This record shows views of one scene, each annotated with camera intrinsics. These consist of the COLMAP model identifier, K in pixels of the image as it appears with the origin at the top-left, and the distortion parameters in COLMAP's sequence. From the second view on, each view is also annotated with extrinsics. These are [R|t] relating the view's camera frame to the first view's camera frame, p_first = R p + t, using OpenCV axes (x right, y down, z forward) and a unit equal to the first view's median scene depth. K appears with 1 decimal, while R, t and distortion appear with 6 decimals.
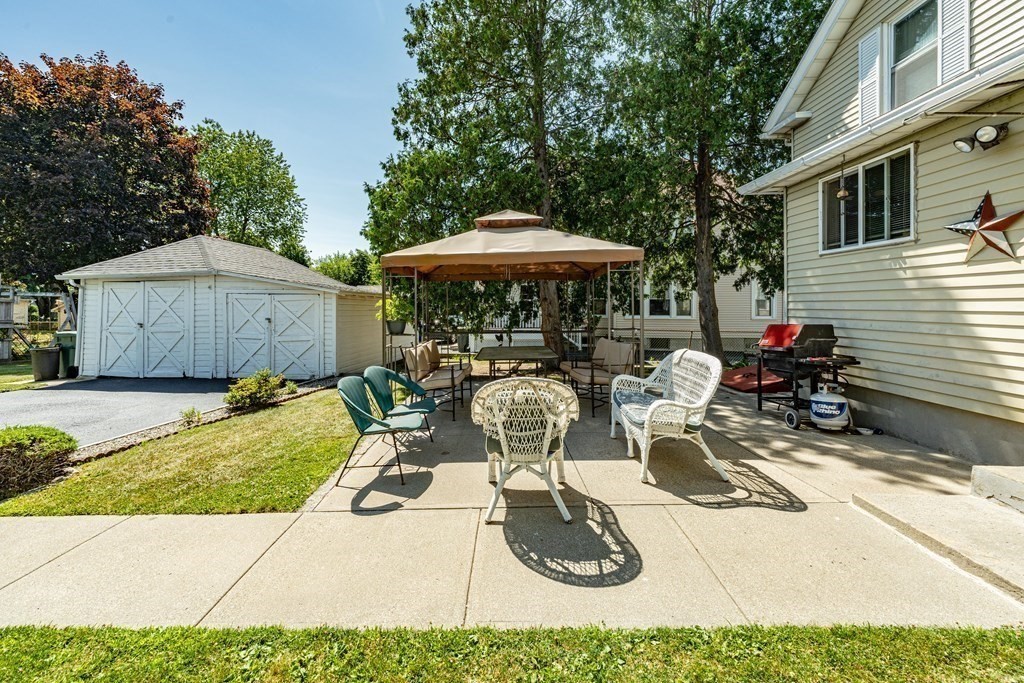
lens RADIAL K [[429.7, 0, 509.5], [0, 429.7, 304.9], [0, 0, 1]] dist [-0.000594, 0.000016]
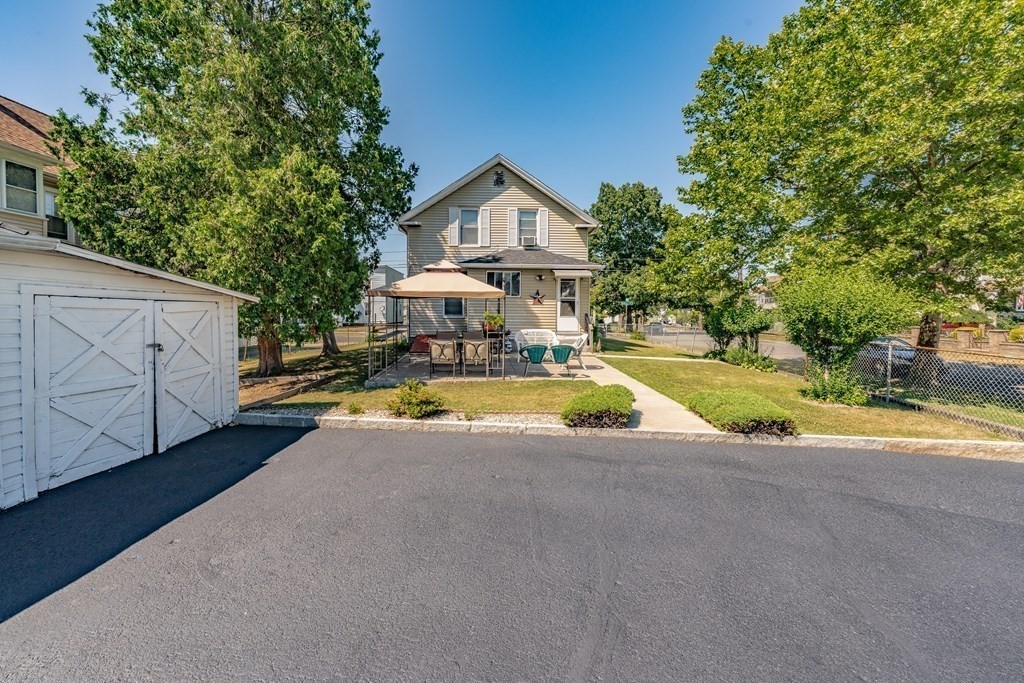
lens RADIAL K [[402.5, 0, 512.5], [0, 402.5, 316.5], [0, 0, 1]] dist [0.000458, 0.000027]
pose [[-0.069306, -0.014089, 0.997496, -2.050372], [-0.006043, 0.999888, 0.013703, -0.026371], [-0.997577, -0.005078, -0.069384, 1.060810]]
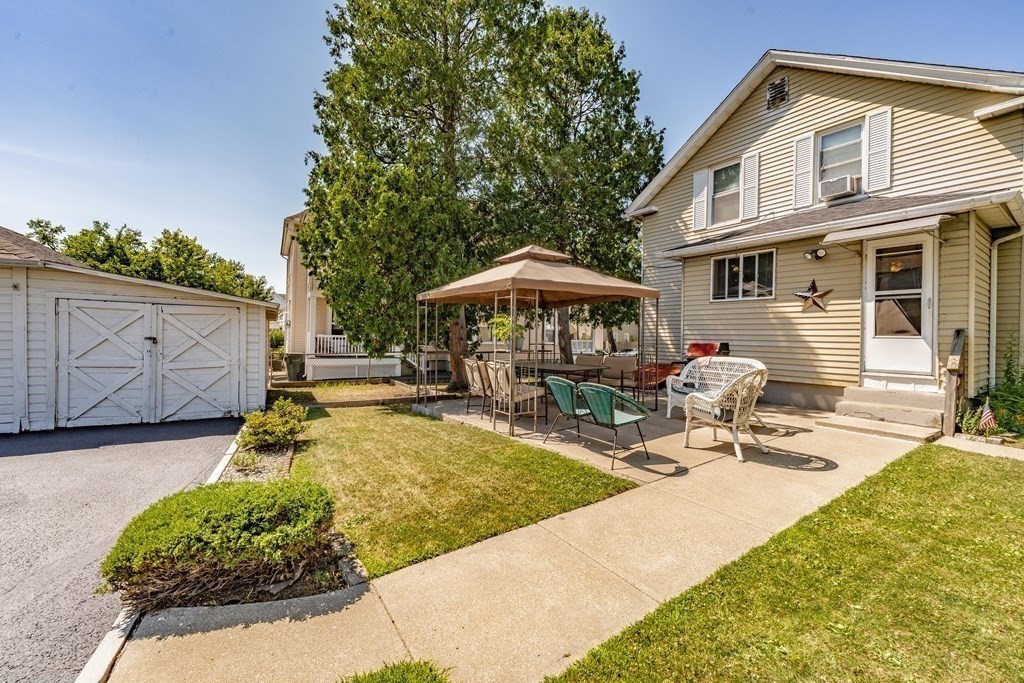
lens RADIAL K [[422.4, 0, 505.6], [0, 422.4, 336.6], [0, 0, 1]] dist [0.000313, -0.000002]
pose [[0.801982, 0.015623, 0.597144, -0.938140], [-0.018575, 0.999827, -0.001212, 0.036867], [-0.597060, -0.010119, 0.802133, 0.157638]]
